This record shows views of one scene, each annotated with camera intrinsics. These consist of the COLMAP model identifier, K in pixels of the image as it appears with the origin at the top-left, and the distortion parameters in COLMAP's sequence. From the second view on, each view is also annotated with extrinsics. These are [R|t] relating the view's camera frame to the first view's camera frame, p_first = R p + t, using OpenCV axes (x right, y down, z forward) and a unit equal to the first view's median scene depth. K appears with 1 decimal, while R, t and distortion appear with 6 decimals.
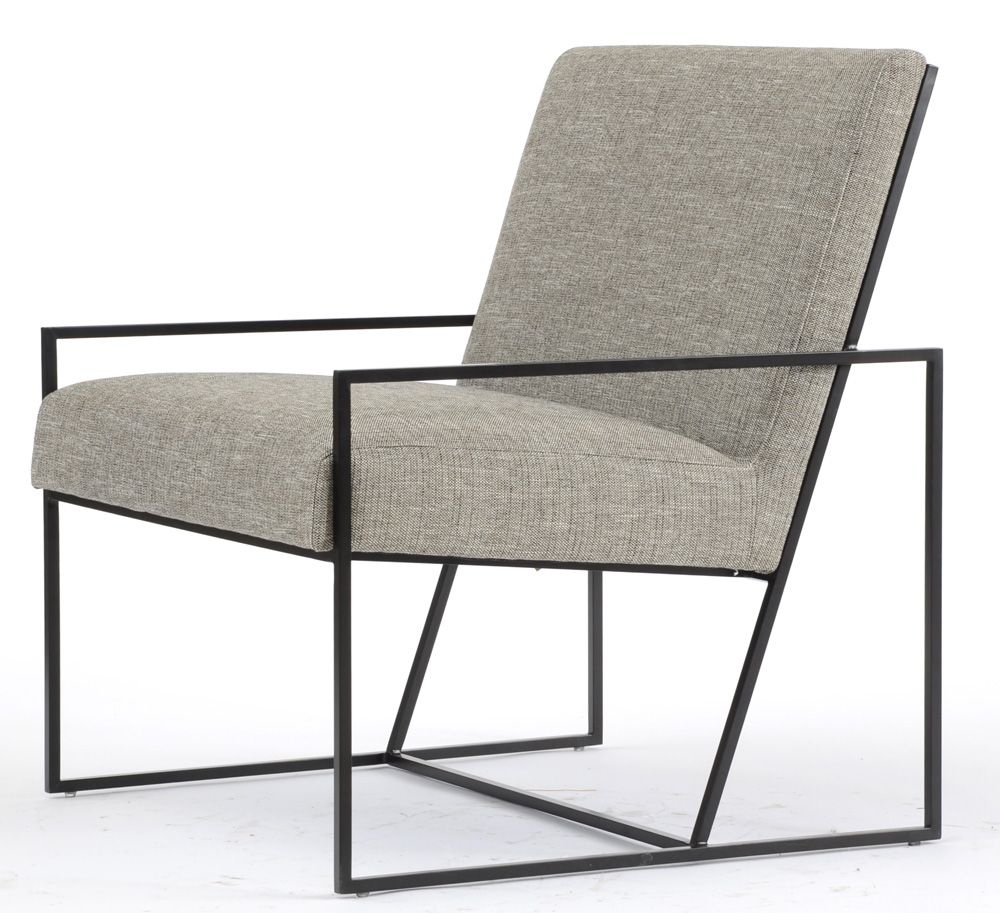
lens RADIAL K [[4987.9, 0, 558.5], [0, 4987.9, 473.8], [0, 0, 1]] dist [1.218629, -1.314444]
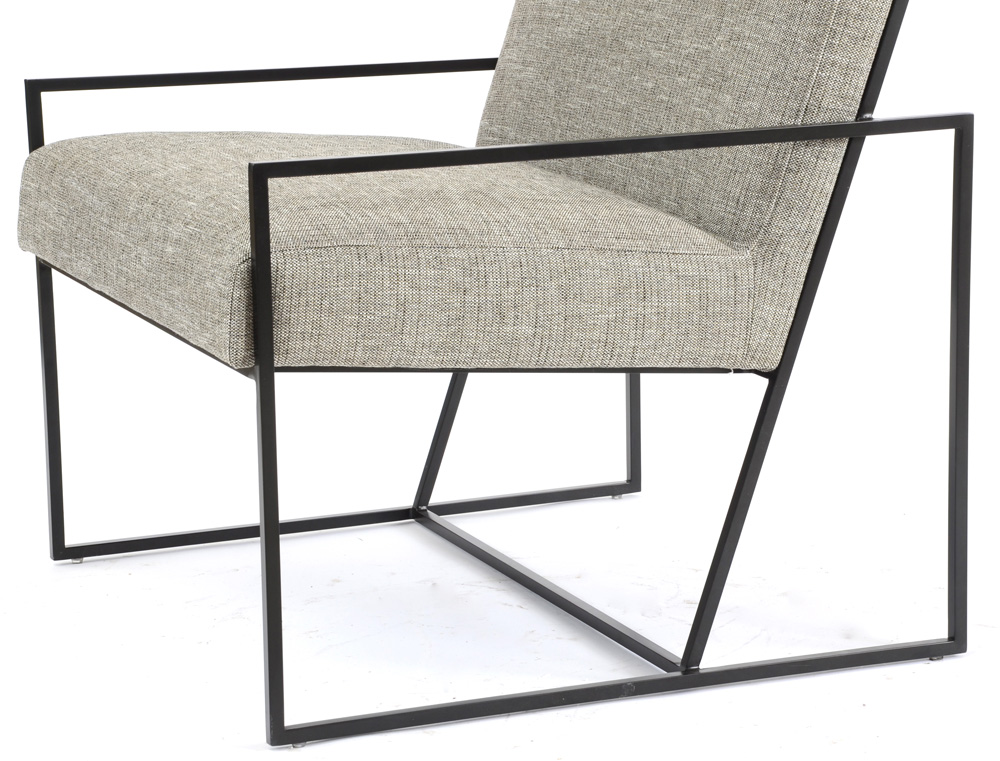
lens RADIAL K [[3284.8, 0, 513.0], [0, 3284.8, 384.7], [0, 0, 1]] dist [0.769661, 1.925946]
pose [[0.994876, 0.004343, -0.101012, 0.056223], [0.006282, 0.994491, 0.104629, -0.040130], [0.100910, -0.104727, 0.989368, 0.408065]]
